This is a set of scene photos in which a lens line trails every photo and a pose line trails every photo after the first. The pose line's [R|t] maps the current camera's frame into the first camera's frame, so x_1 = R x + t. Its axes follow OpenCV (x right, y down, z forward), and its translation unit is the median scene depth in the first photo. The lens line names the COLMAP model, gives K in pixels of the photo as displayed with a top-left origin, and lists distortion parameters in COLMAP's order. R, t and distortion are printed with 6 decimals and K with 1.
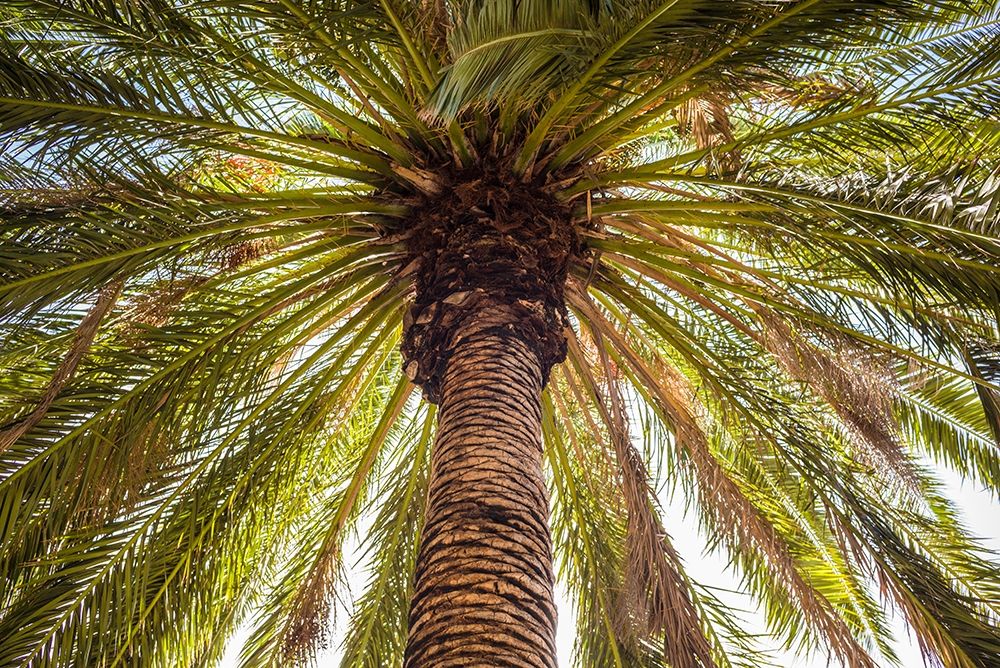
lens RADIAL K [[999.8, 0, 500.0], [0, 999.8, 334.0], [0, 0, 1]] dist [0.008422, 0.021434]
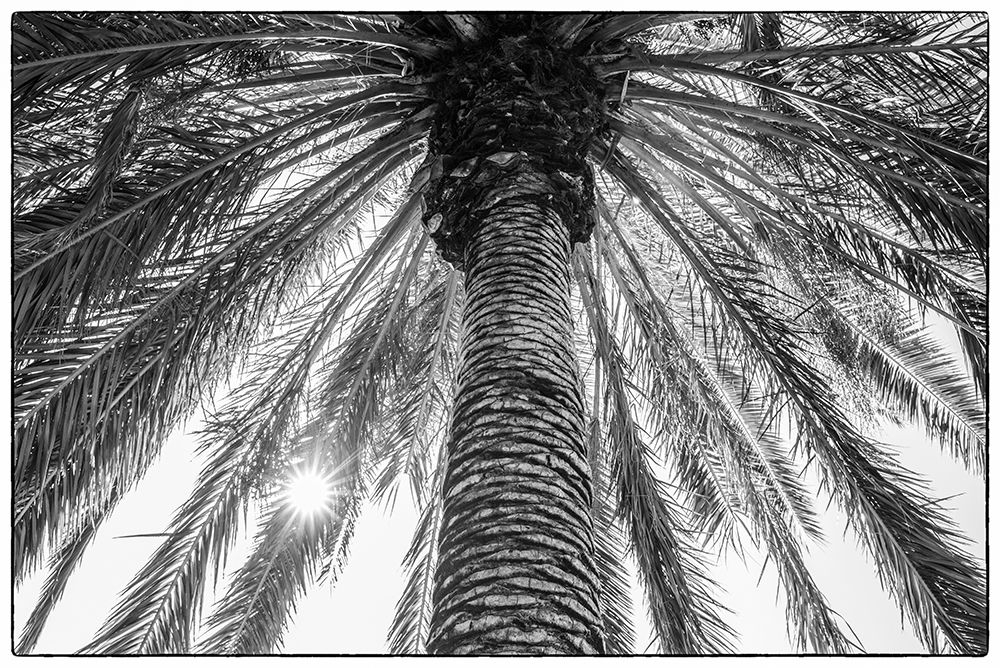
lens RADIAL K [[999.8, 0, 500.0], [0, 999.8, 334.0], [0, 0, 1]] dist [0.008422, 0.021434]
pose [[0.975479, 0.163605, 0.147220, -0.166758], [-0.181595, 0.976223, 0.118373, 0.016930], [-0.124353, -0.142204, 0.981995, 0.037861]]
